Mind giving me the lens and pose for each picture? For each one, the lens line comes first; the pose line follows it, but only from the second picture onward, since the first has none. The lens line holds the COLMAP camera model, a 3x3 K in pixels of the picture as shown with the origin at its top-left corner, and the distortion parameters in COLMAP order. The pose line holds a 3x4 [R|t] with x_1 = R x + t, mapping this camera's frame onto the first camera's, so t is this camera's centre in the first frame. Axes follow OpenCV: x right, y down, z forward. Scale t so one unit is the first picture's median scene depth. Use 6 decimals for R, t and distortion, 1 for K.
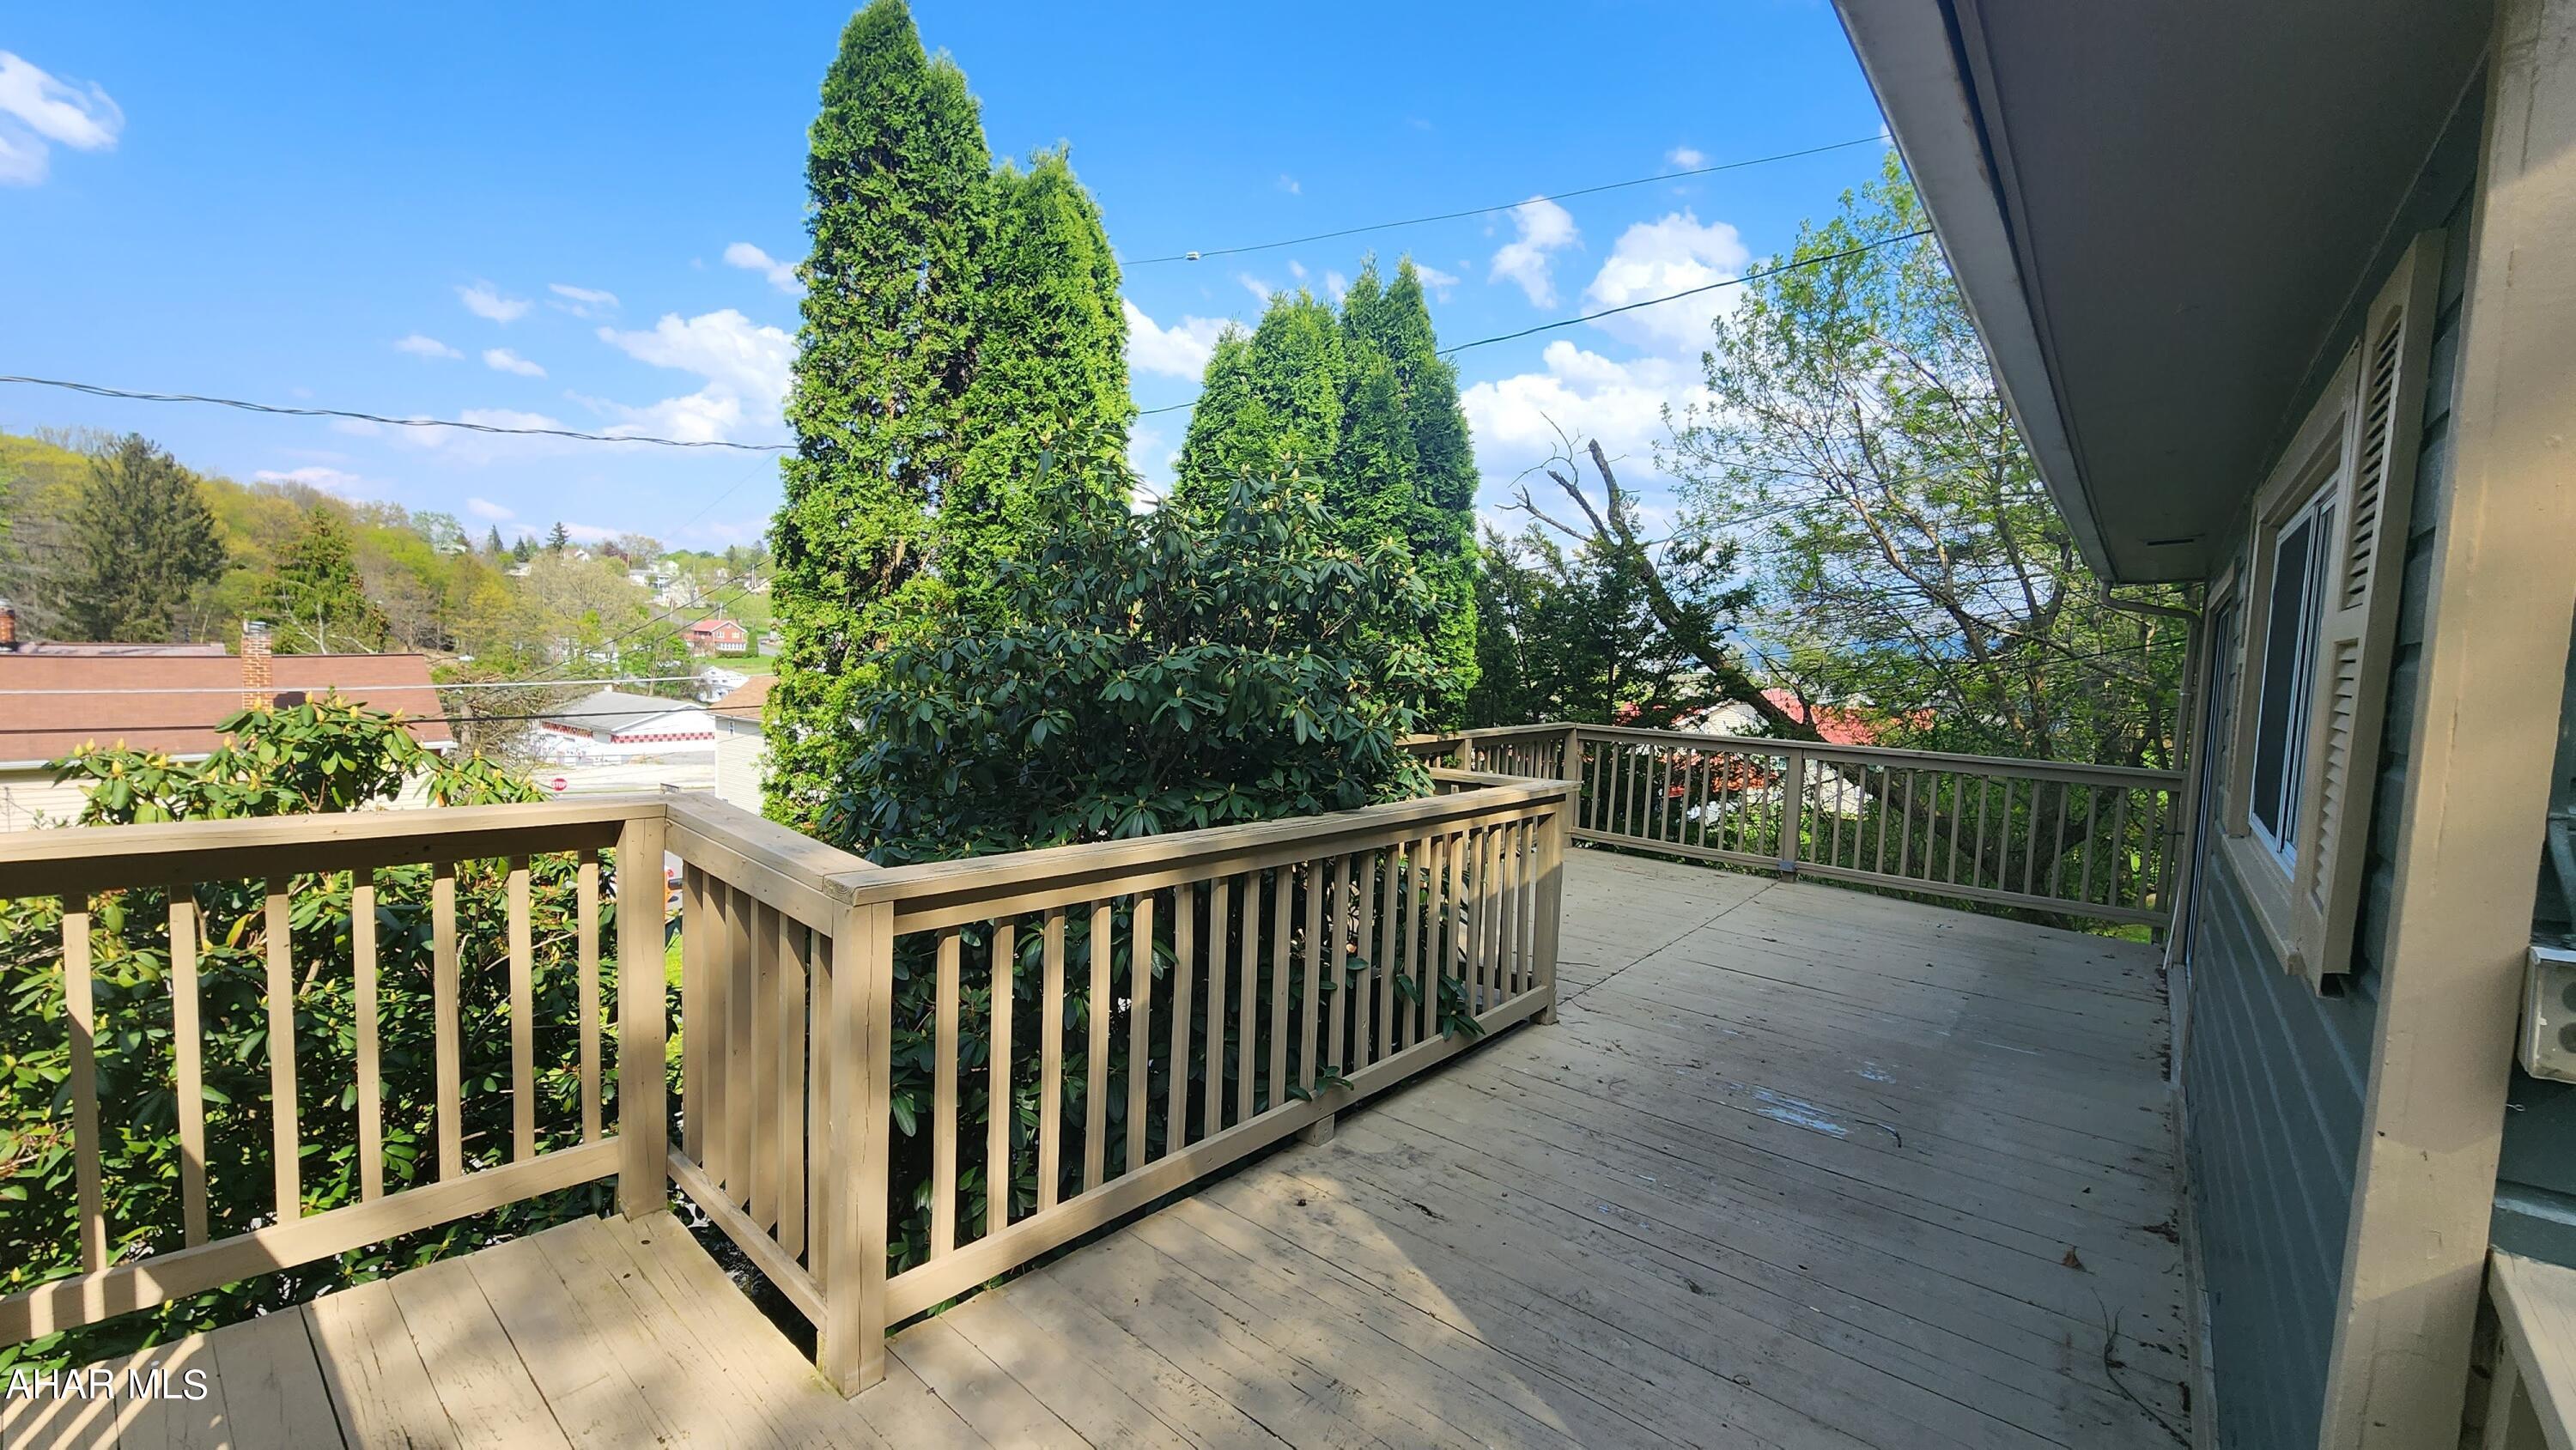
lens RADIAL K [[1060.2, 0, 1298.6], [0, 1060.2, 725.1], [0, 0, 1]] dist [-0.000242, -0.002524]
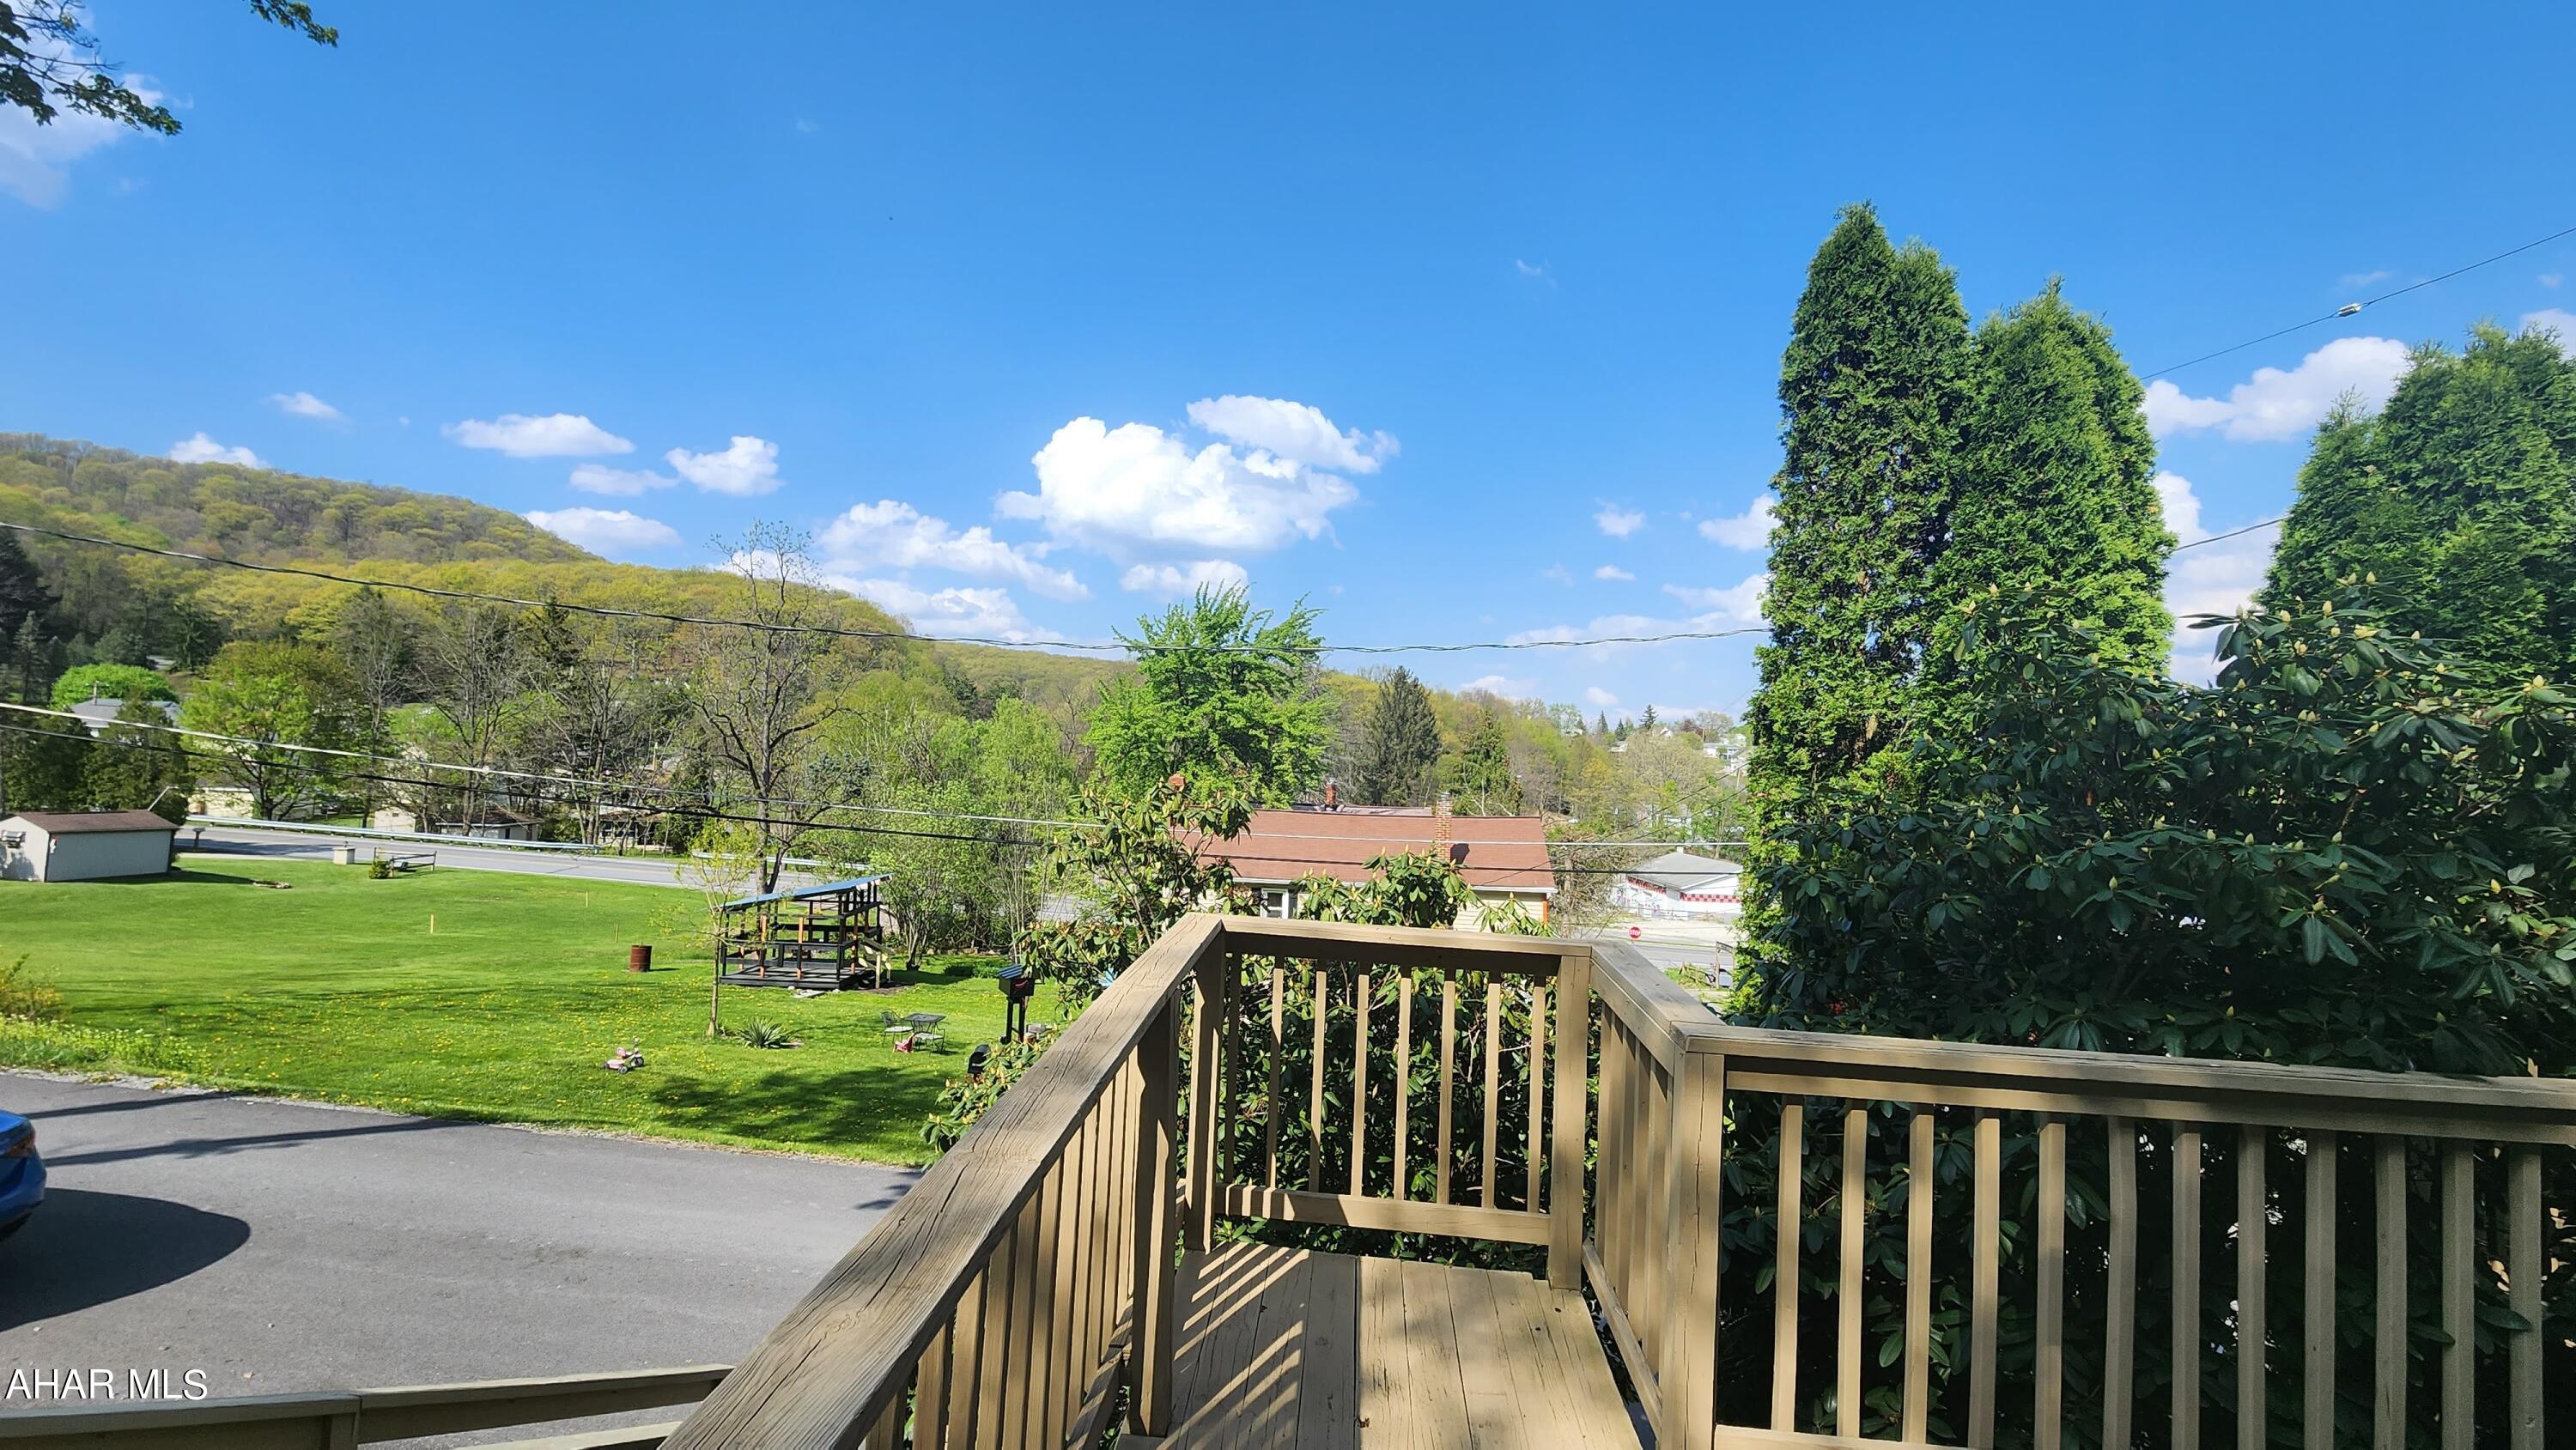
lens RADIAL K [[1064.0, 0, 1285.8], [0, 1064.0, 729.4], [0, 0, 1]] dist [0.000691, -0.000568]
pose [[0.594162, -0.050080, -0.802785, 0.101709], [-0.073458, 0.990511, -0.116158, -0.003391], [0.800984, 0.127988, 0.584845, -0.024437]]
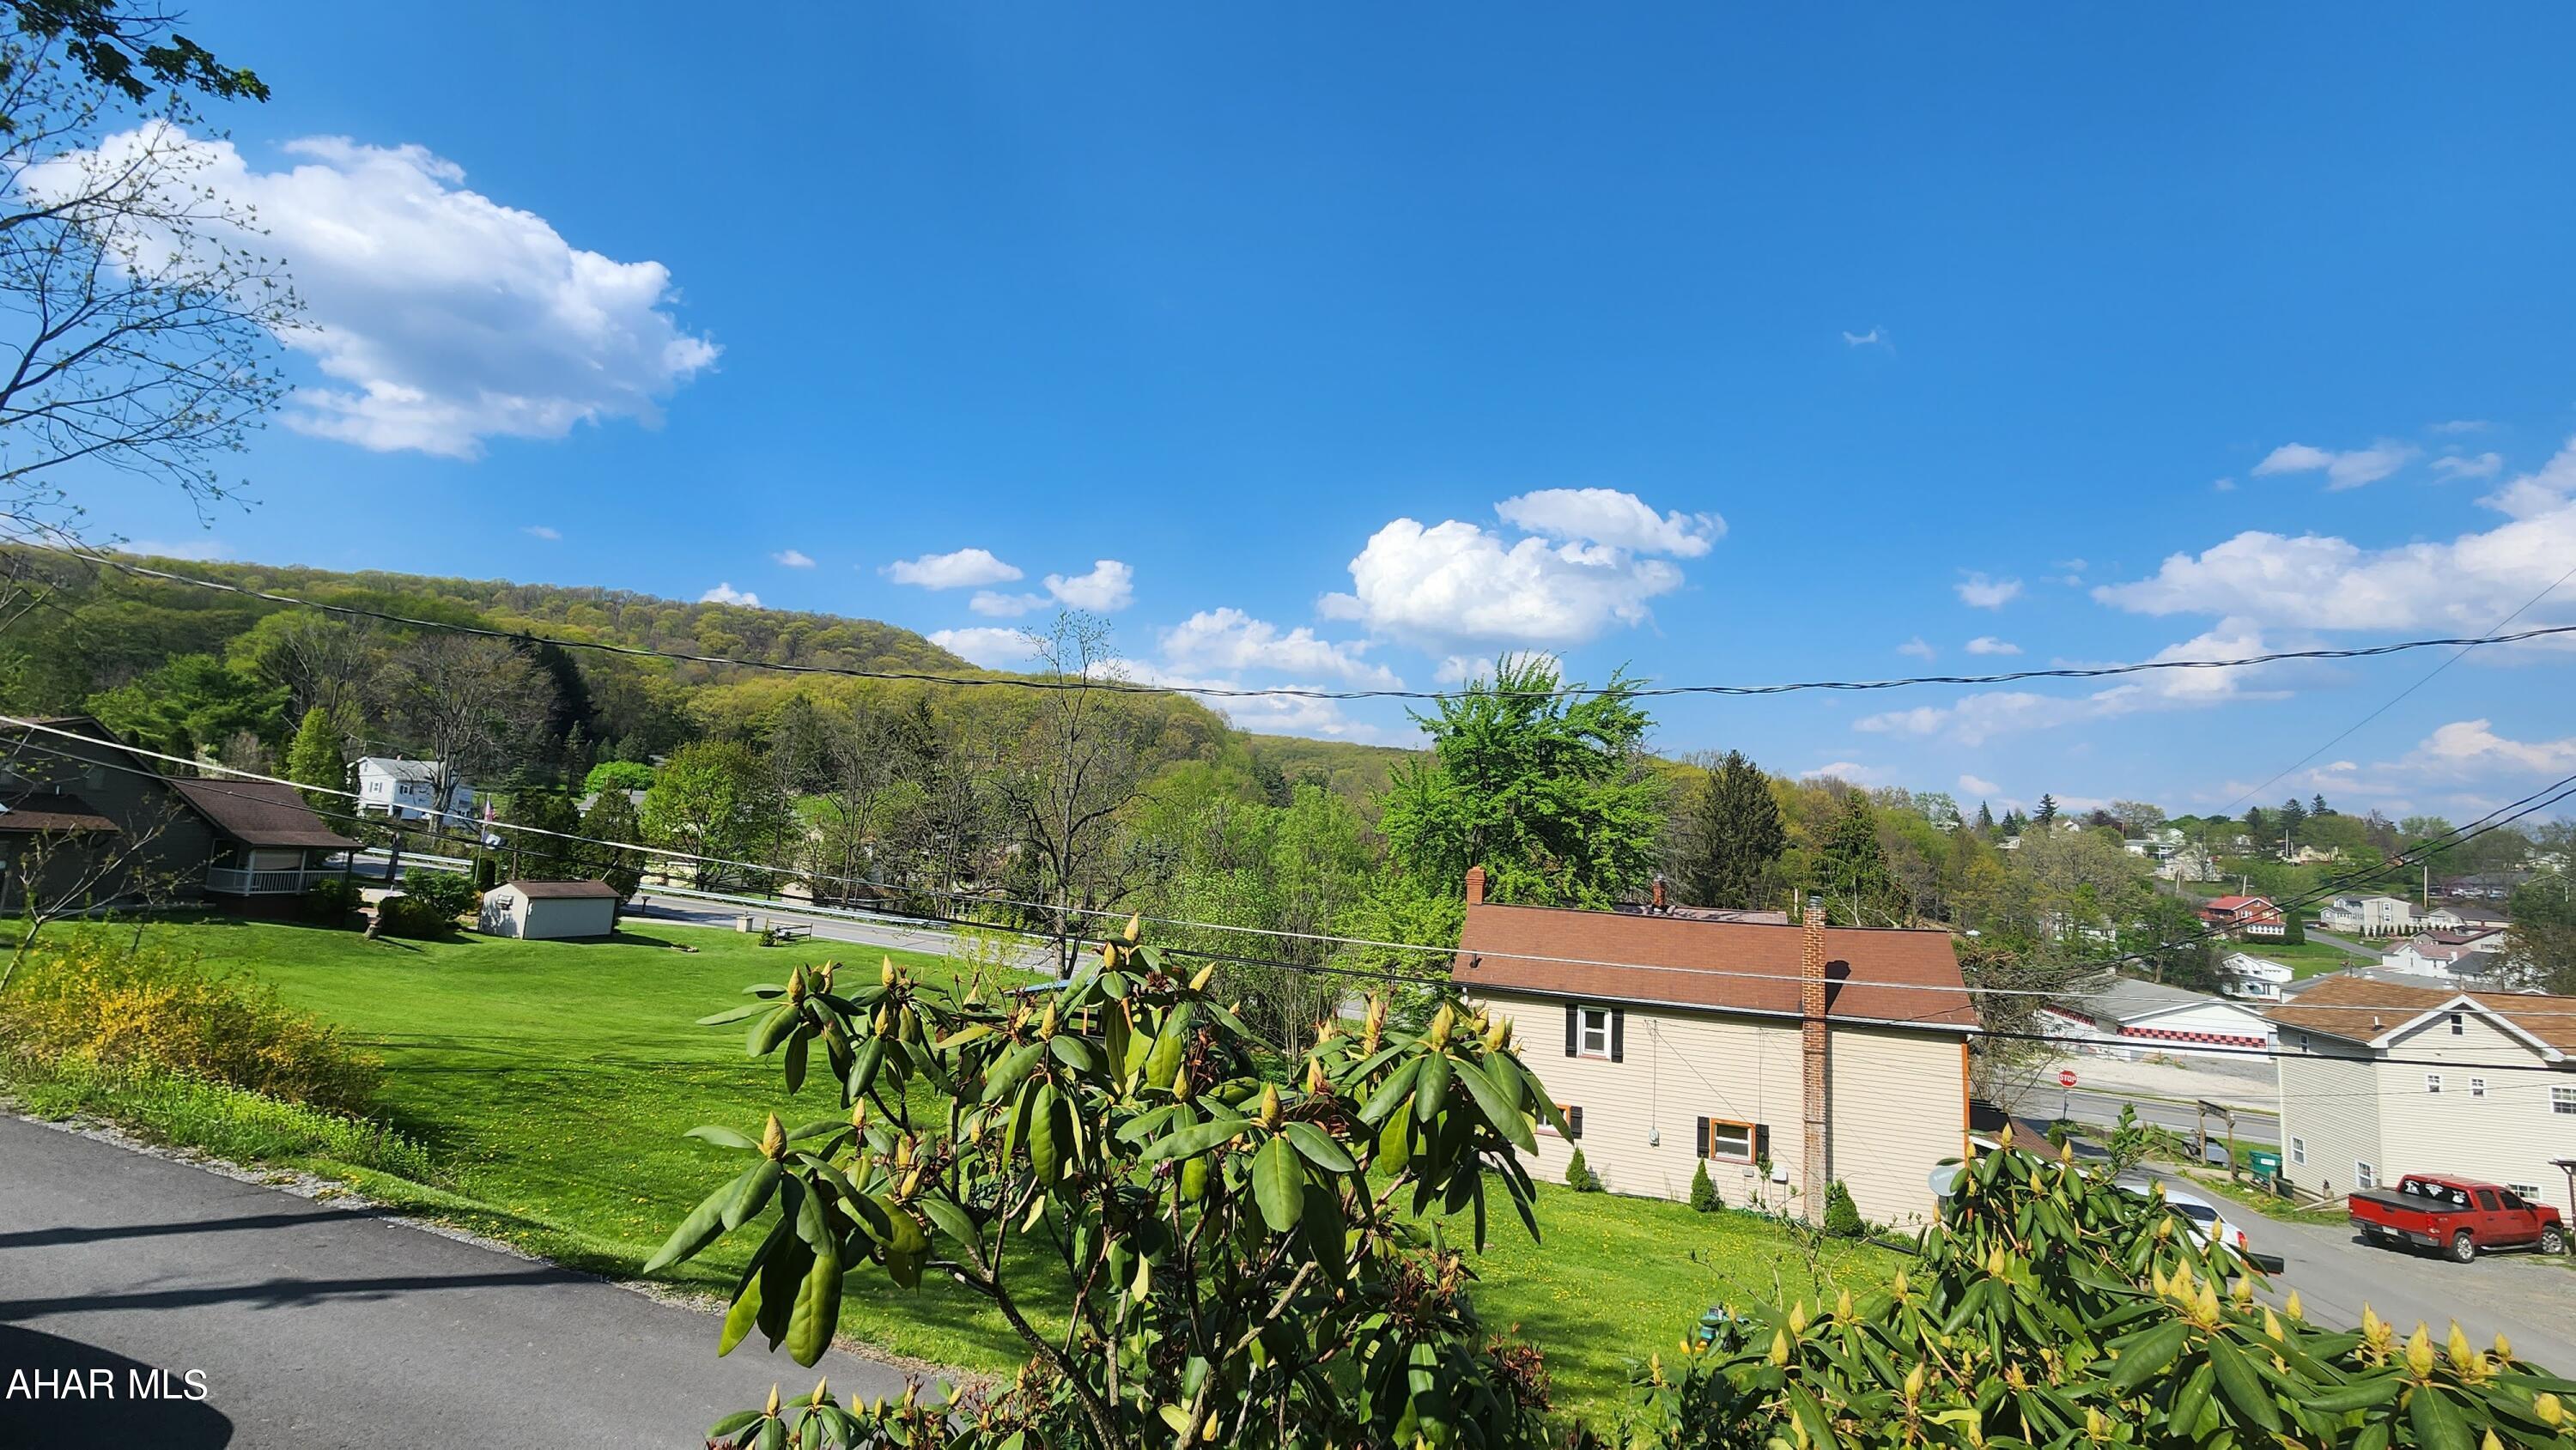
lens RADIAL K [[1056.8, 0, 1281.8], [0, 1056.8, 732.5], [0, 0, 1]] dist [0.001440, -0.000774]
pose [[0.337215, -0.124075, -0.933216, -0.374868], [-0.109803, 0.979328, -0.169883, -0.053920], [0.935002, 0.159757, 0.316620, 0.309574]]
